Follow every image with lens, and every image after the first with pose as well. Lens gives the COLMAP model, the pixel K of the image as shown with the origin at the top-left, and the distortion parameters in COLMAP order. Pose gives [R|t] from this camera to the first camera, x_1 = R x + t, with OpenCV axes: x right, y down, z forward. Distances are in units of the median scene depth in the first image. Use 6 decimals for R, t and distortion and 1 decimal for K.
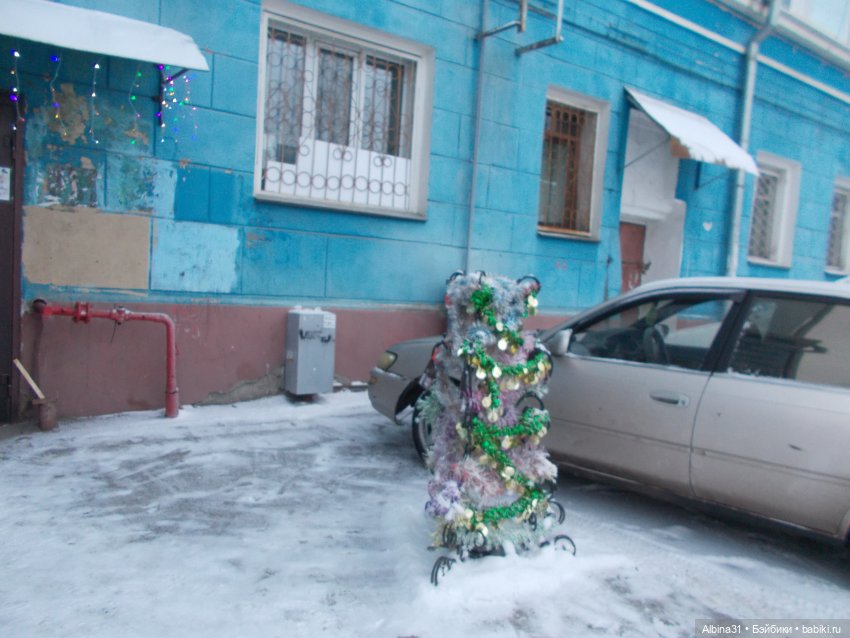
lens RADIAL K [[650.7, 0, 425.0], [0, 650.7, 319.0], [0, 0, 1]] dist [0.002180, 0.003639]
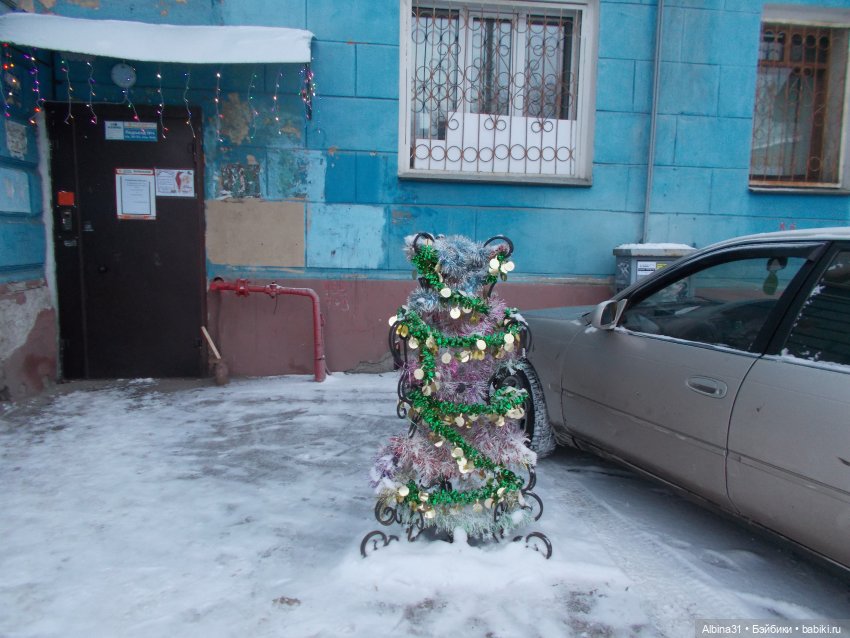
lens RADIAL K [[650.7, 0, 425.0], [0, 650.7, 319.0], [0, 0, 1]] dist [0.002180, 0.003639]
pose [[0.885575, 0.011107, -0.464363, 0.293693], [0.002875, 0.999564, 0.029392, 0.012214], [0.464487, -0.027364, 0.885157, 0.102451]]
